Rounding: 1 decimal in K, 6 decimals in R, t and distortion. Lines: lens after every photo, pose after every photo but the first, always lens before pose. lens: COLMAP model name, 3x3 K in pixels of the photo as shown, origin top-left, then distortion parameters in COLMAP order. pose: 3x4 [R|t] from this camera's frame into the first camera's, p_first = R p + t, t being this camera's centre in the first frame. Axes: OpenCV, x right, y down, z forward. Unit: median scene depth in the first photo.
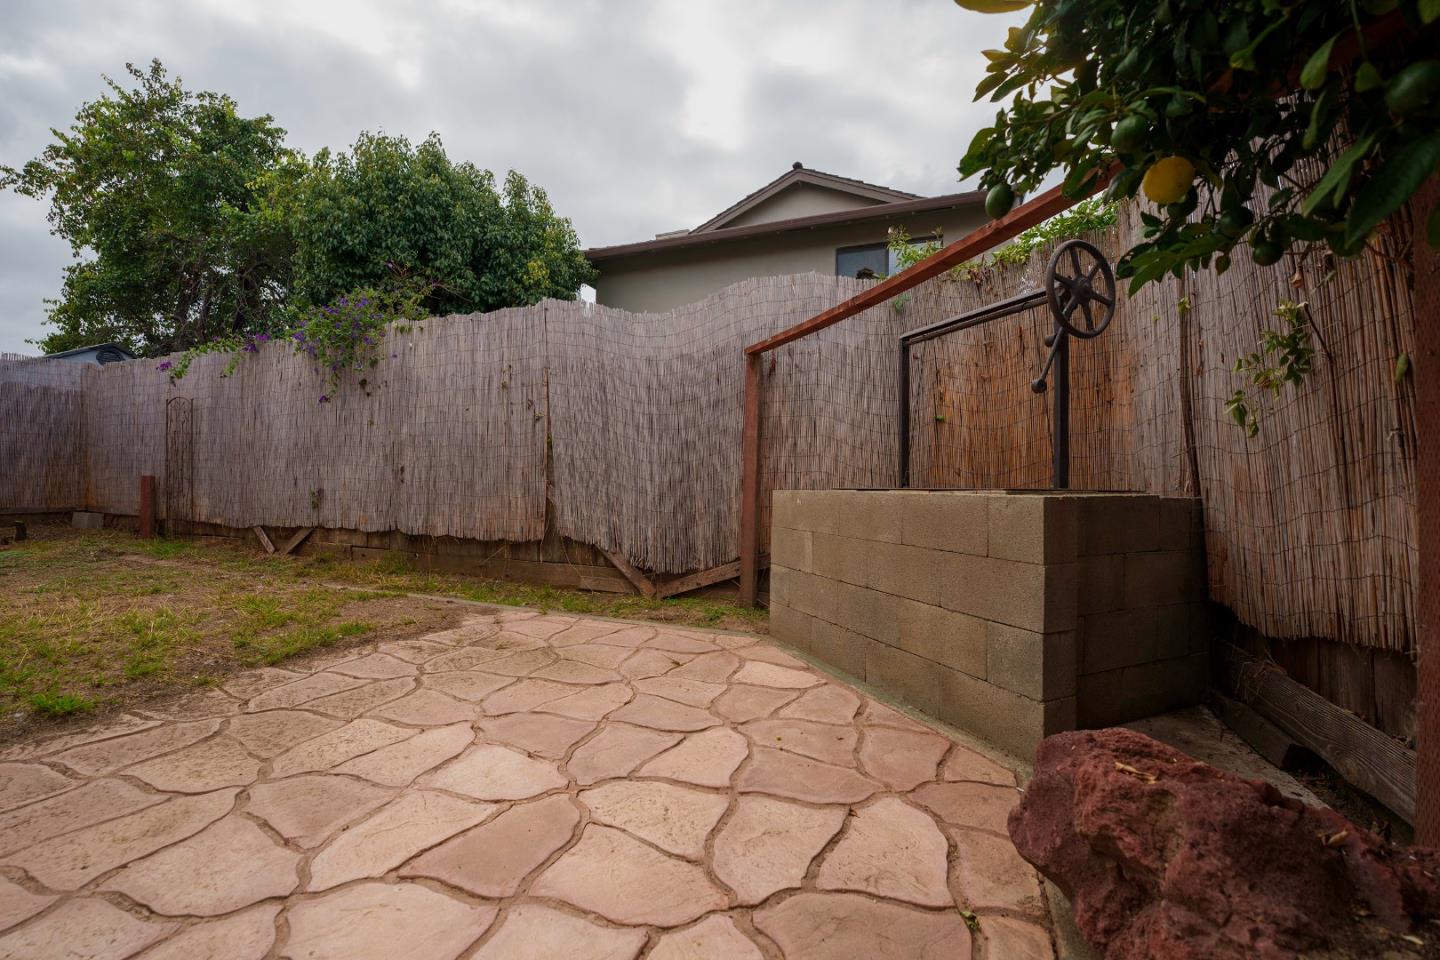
lens RADIAL K [[584.8, 0, 721.4], [0, 584.8, 484.2], [0, 0, 1]] dist [-0.033331, 0.006814]
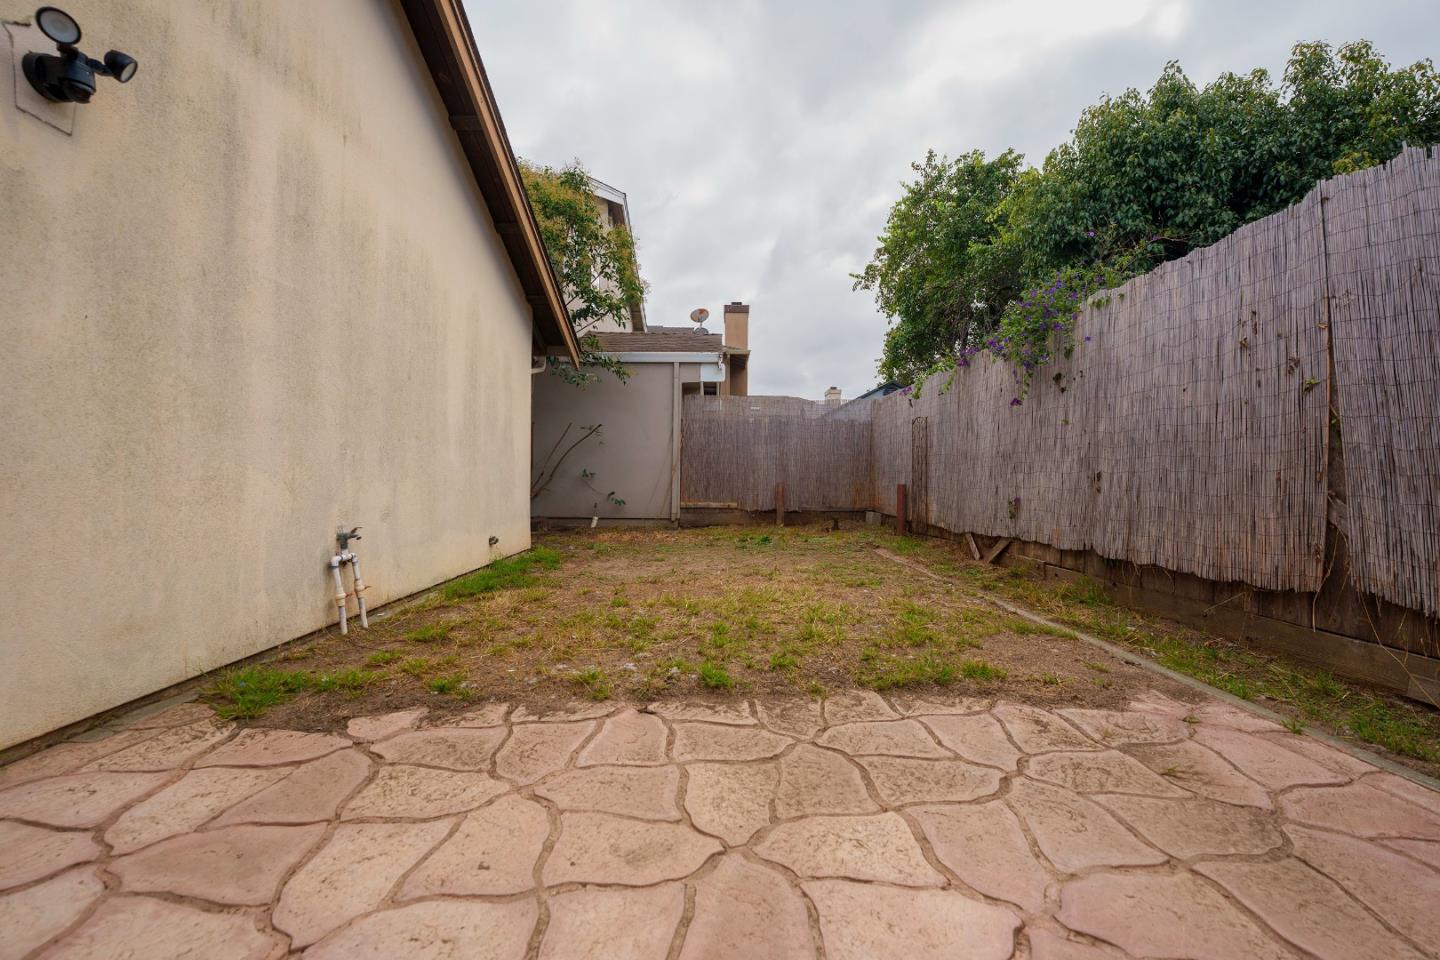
lens RADIAL K [[584.8, 0, 721.4], [0, 584.8, 484.2], [0, 0, 1]] dist [-0.033331, 0.006814]
pose [[0.386344, -0.001752, -0.922353, -0.011274], [-0.010625, 0.999923, -0.006350, -0.003385], [0.922294, 0.012253, 0.386296, 0.201228]]
